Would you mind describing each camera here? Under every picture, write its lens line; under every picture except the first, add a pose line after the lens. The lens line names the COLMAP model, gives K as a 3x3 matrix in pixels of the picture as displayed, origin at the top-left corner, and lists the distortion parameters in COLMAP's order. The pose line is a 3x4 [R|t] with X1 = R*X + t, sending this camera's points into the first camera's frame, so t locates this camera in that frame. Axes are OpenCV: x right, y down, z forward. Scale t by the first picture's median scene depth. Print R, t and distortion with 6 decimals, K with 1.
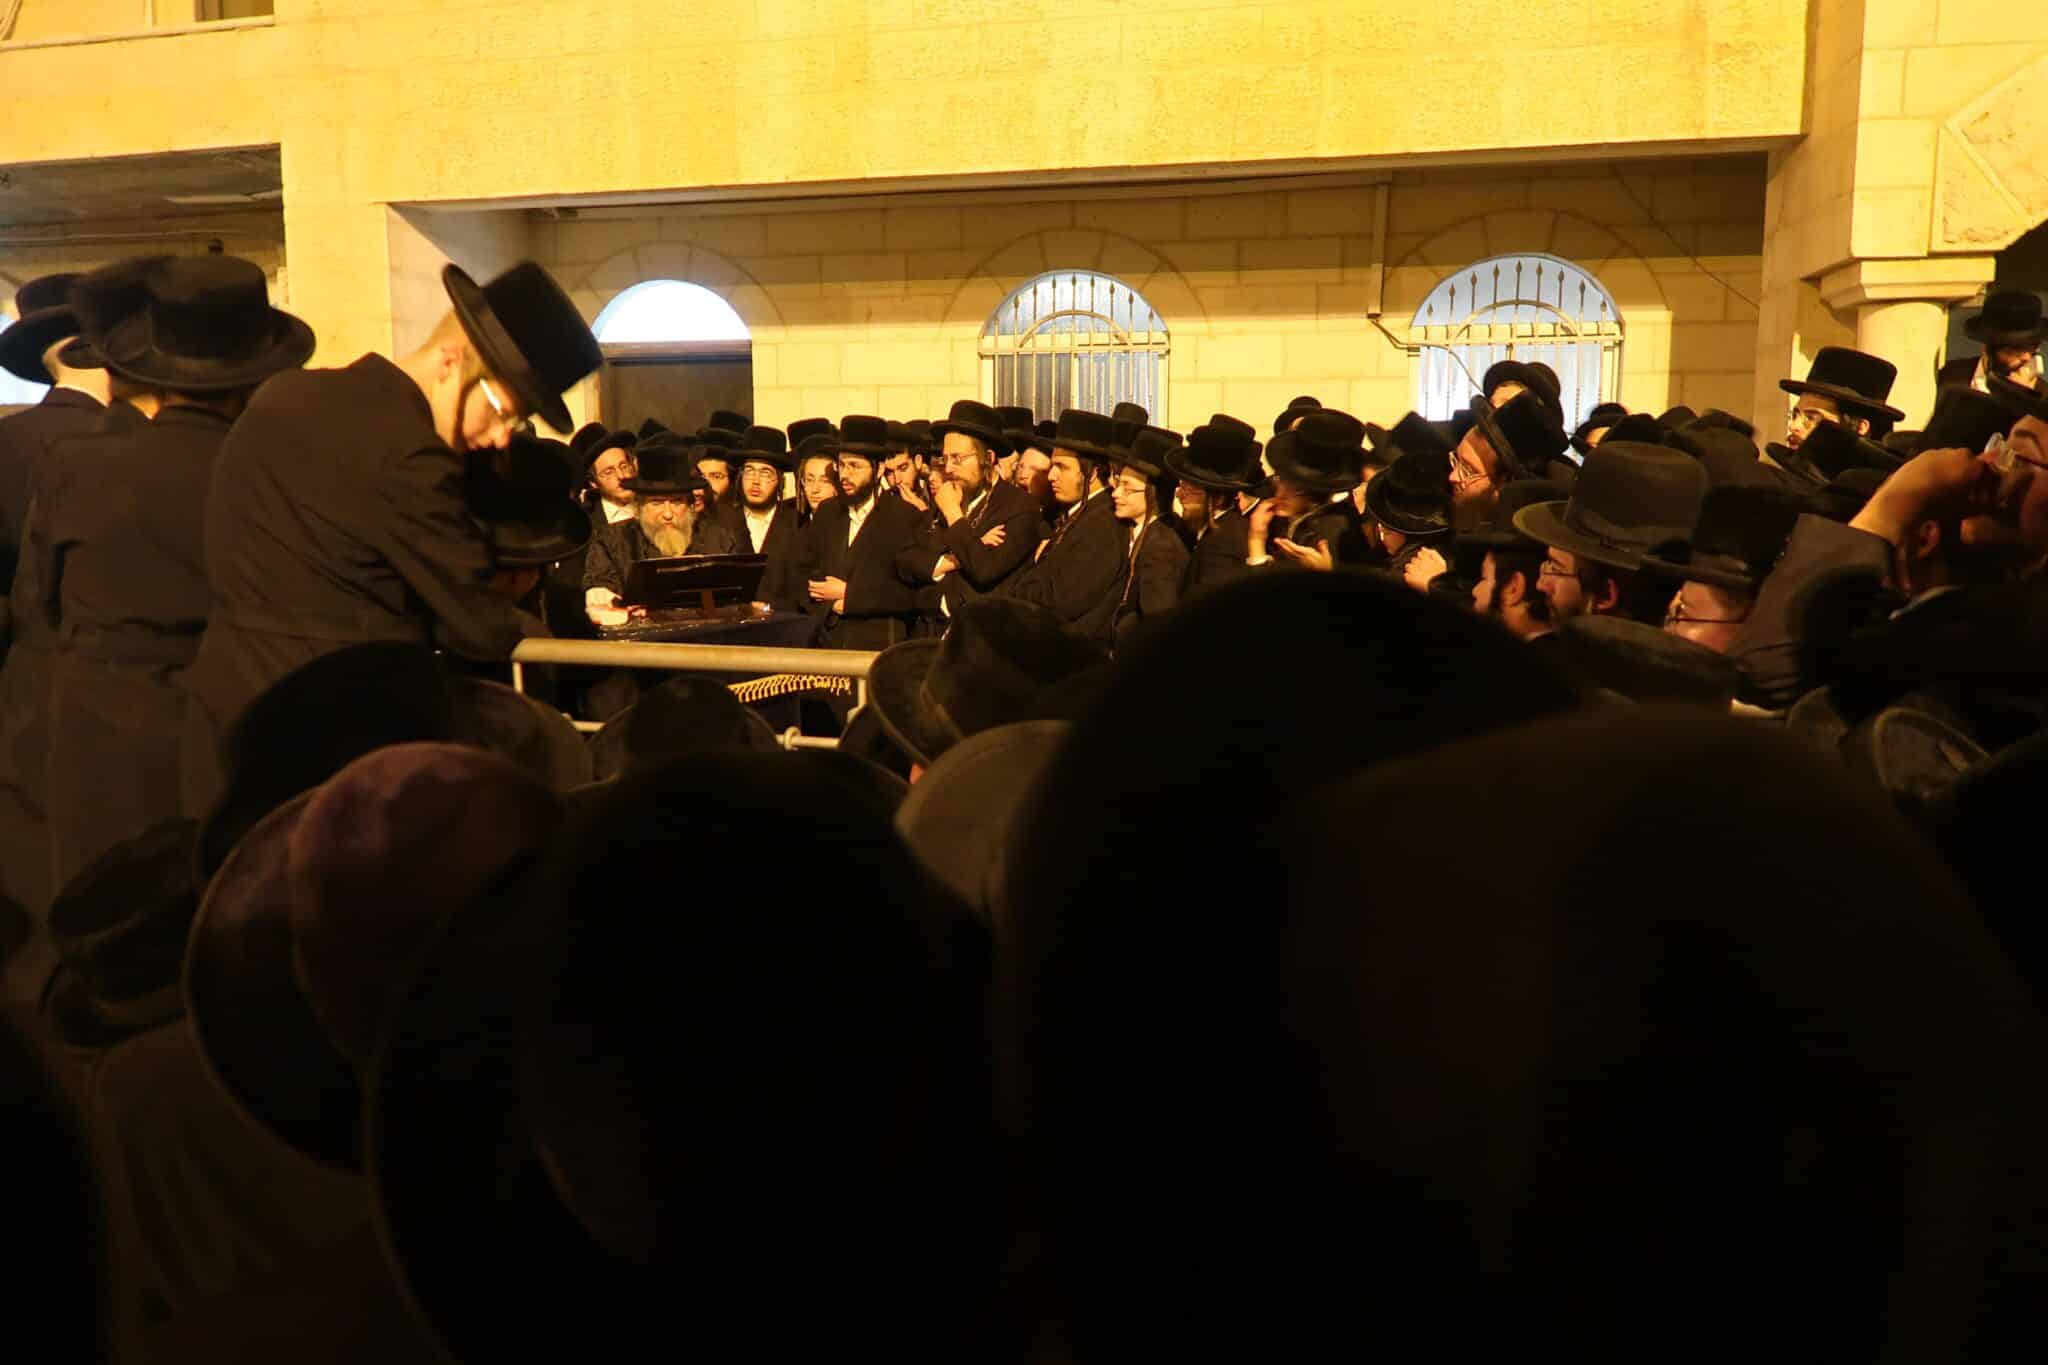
lens RADIAL K [[1410.5, 0, 1024.0], [0, 1410.5, 682.5], [0, 0, 1]] dist [-0.018765, 0.001987]
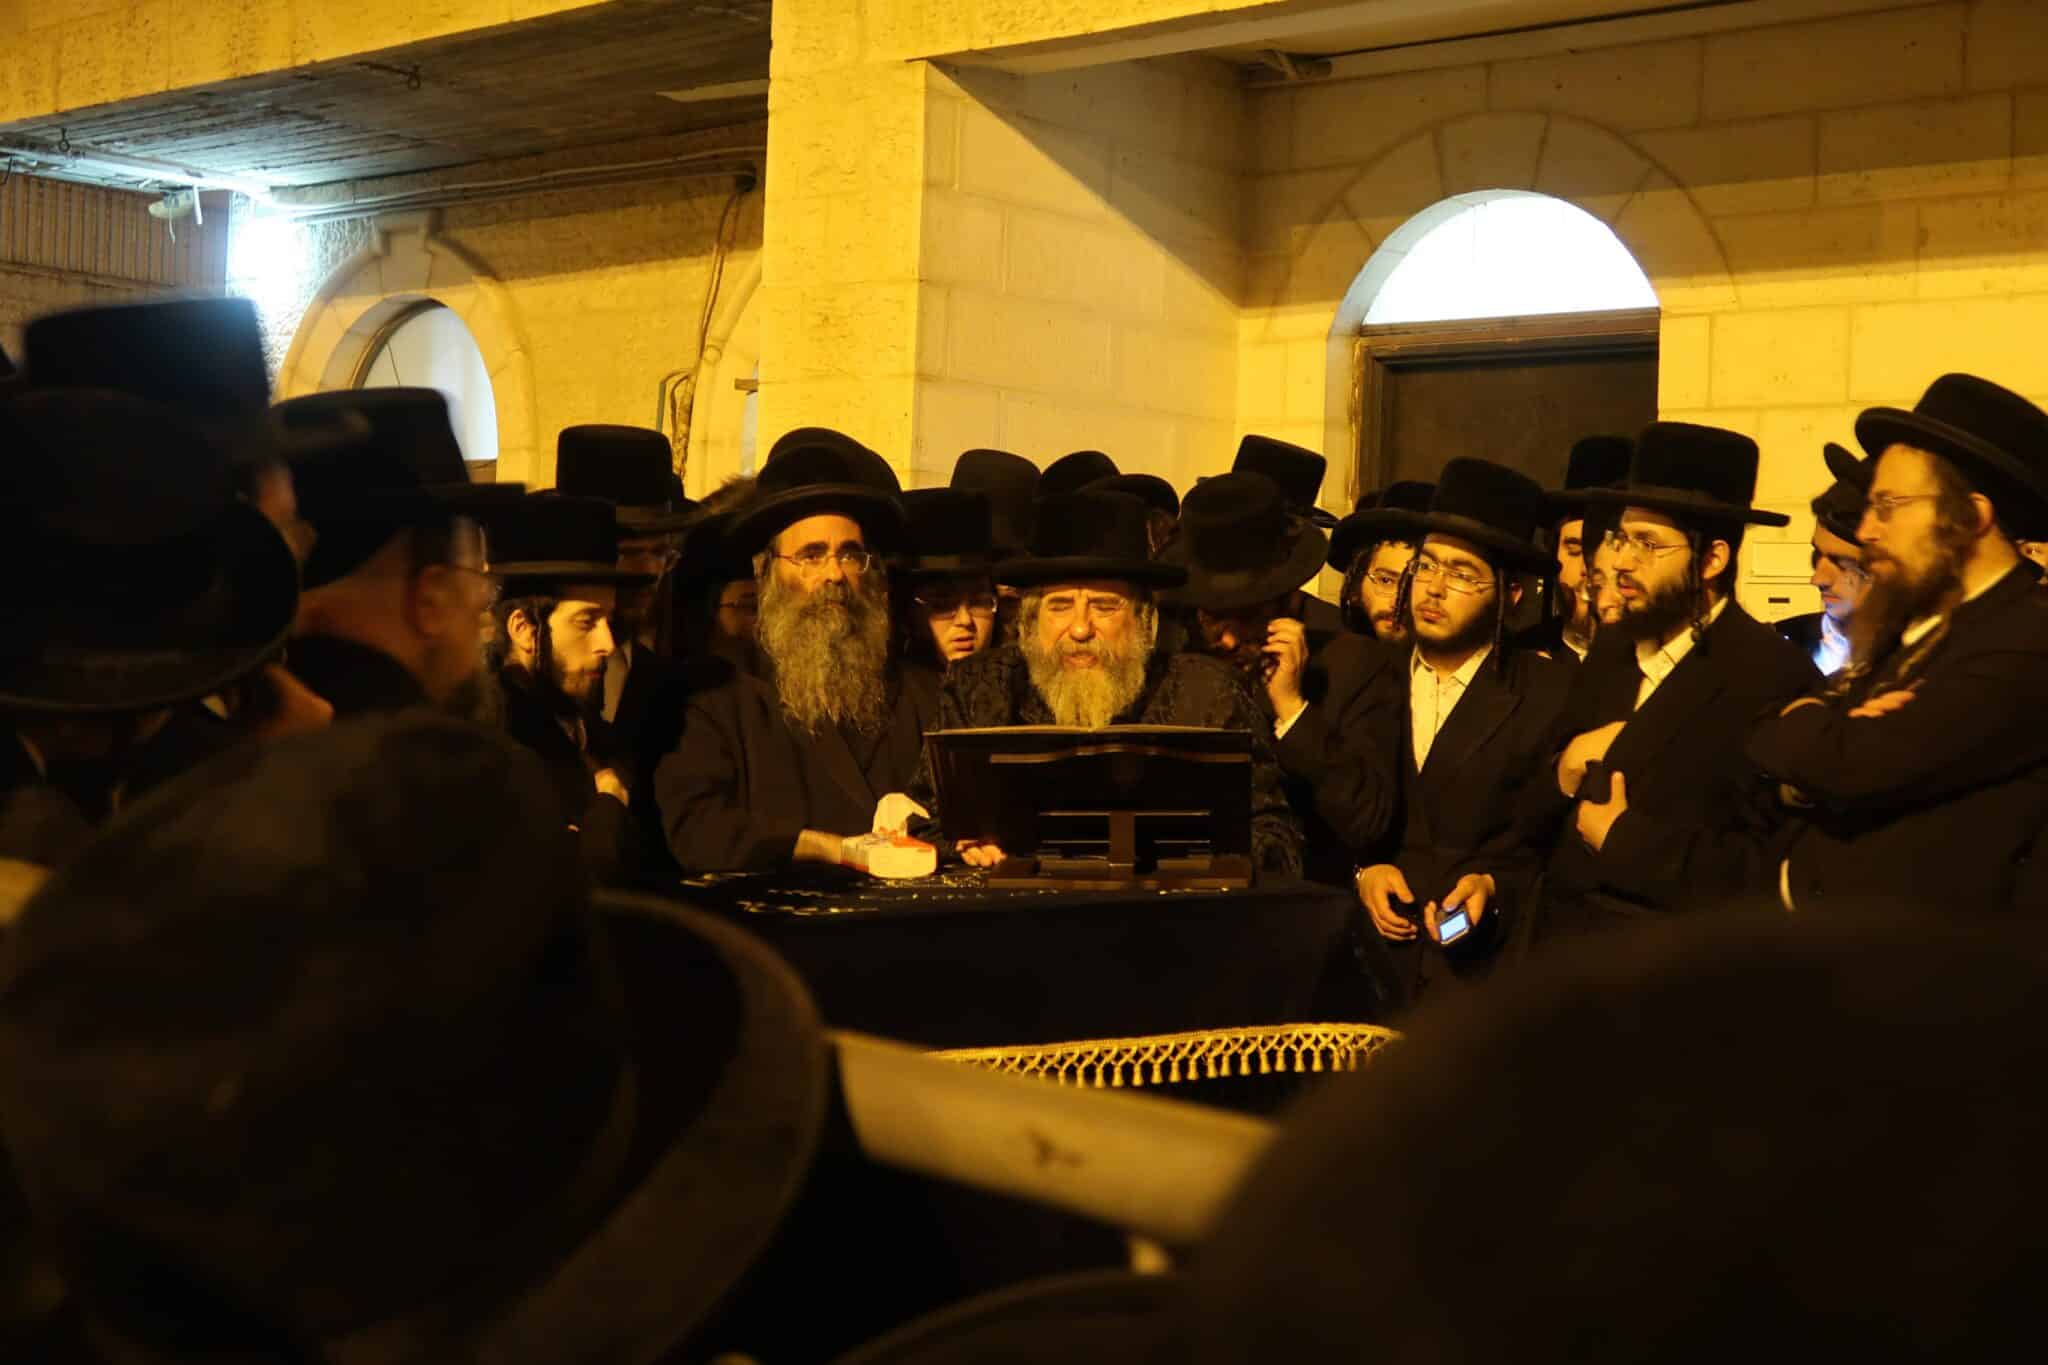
lens RADIAL K [[2835.7, 0, 1024.0], [0, 2835.7, 682.5], [0, 0, 1]] dist [-0.000650, 0.059363]
pose [[0.862879, 0.032358, -0.504374, 0.100355], [-0.099974, 0.989158, -0.107575, -0.005579], [0.495424, 0.143248, 0.856758, 0.141442]]
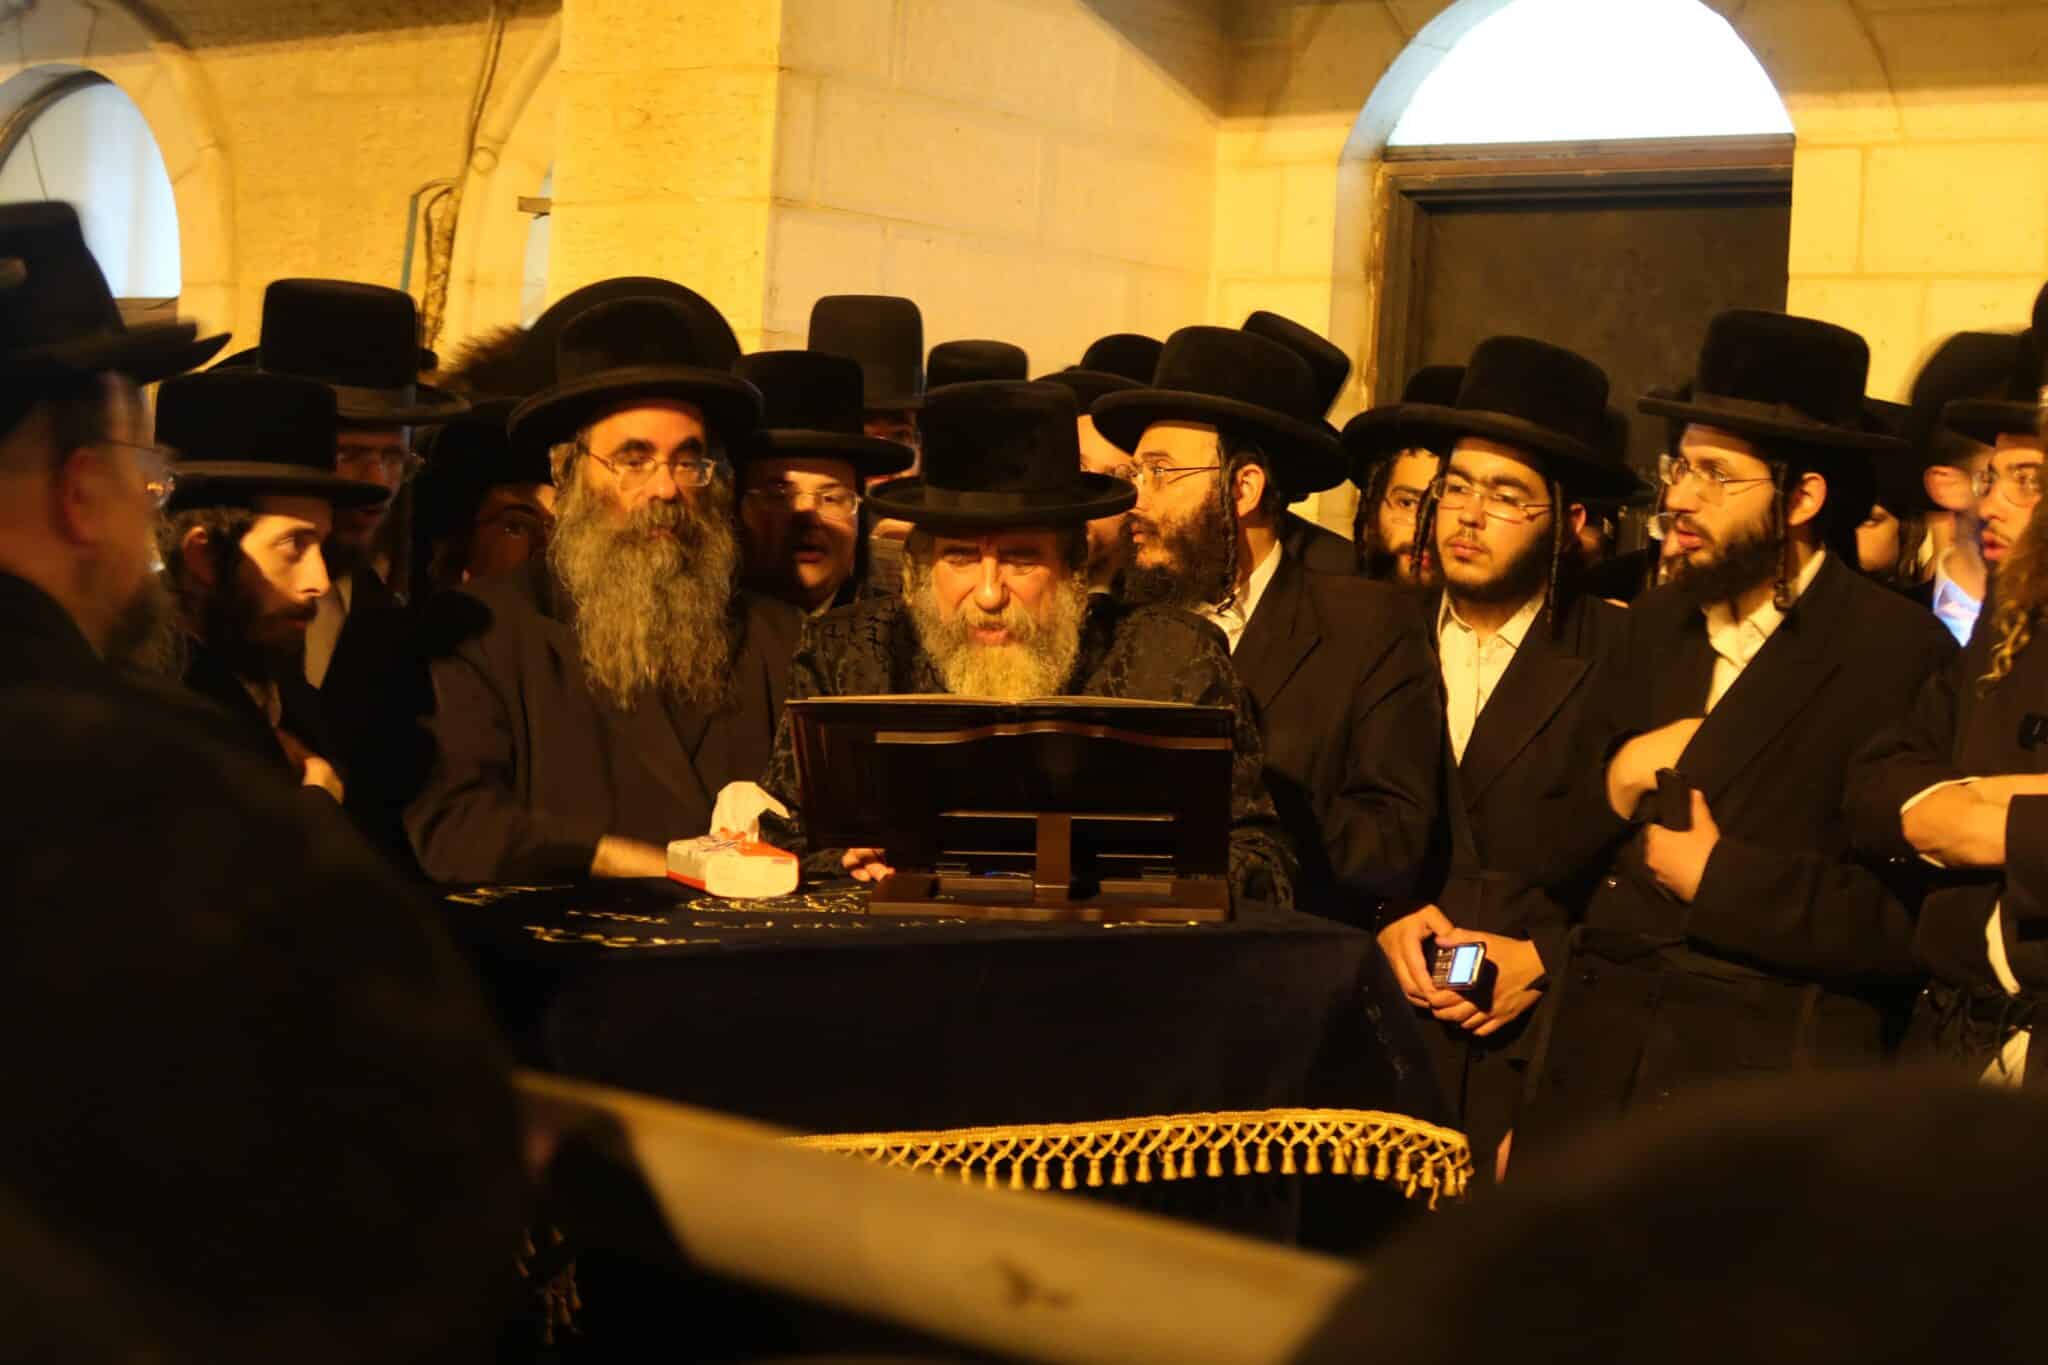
lens RADIAL K [[3938.9, 0, 1024.0], [0, 3938.9, 682.5], [0, 0, 1]] dist [0.005876, -0.107956]
pose [[0.877736, 0.060284, -0.475337, 0.100808], [-0.119935, 0.988115, -0.096150, -0.006005], [0.463891, 0.141404, 0.874534, 0.133604]]
